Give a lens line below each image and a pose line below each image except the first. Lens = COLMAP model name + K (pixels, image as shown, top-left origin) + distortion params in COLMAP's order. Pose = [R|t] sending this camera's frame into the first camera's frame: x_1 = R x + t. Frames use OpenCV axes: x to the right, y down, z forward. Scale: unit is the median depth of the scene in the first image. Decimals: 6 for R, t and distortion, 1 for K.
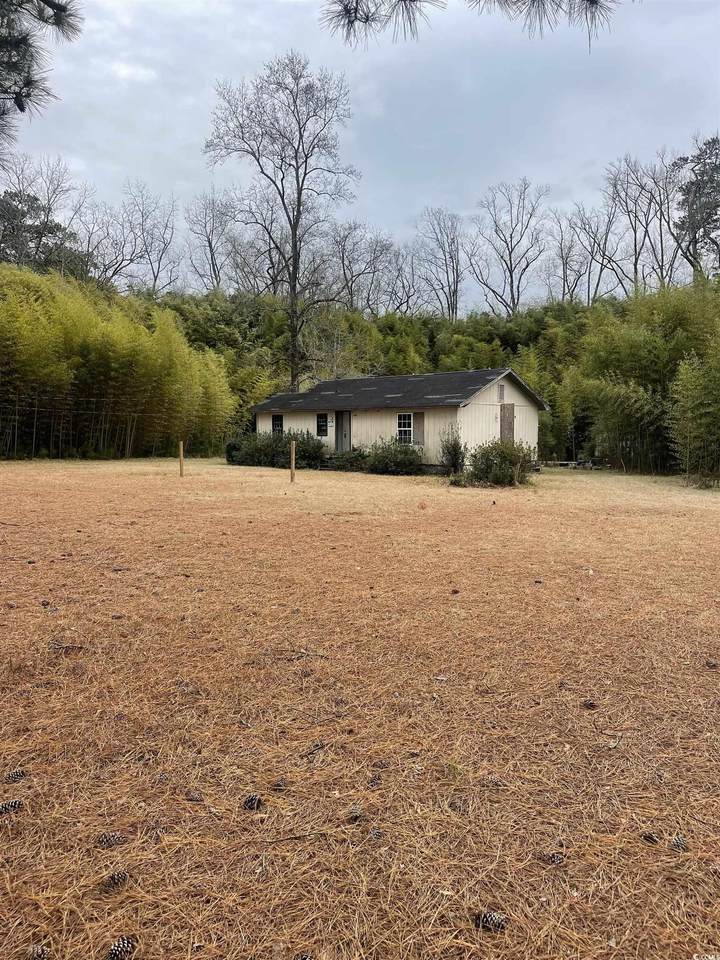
lens RADIAL K [[661.6, 0, 355.7], [0, 661.6, 460.9], [0, 0, 1]] dist [-0.011815, -0.034672]
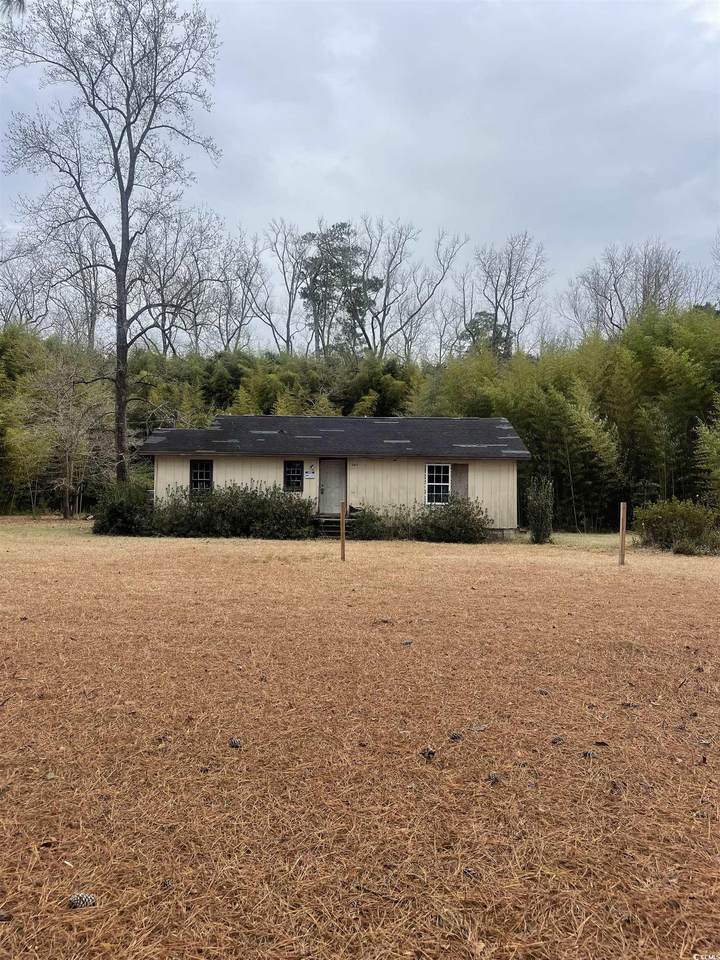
lens RADIAL K [[661.6, 0, 286.6], [0, 661.6, 487.1], [0, 0, 1]] dist [-0.011815, -0.034672]
pose [[0.784531, 0.010118, 0.620007, -0.506656], [0.013911, 0.999328, -0.033912, -0.018660], [-0.619934, 0.035230, 0.783863, 0.449379]]
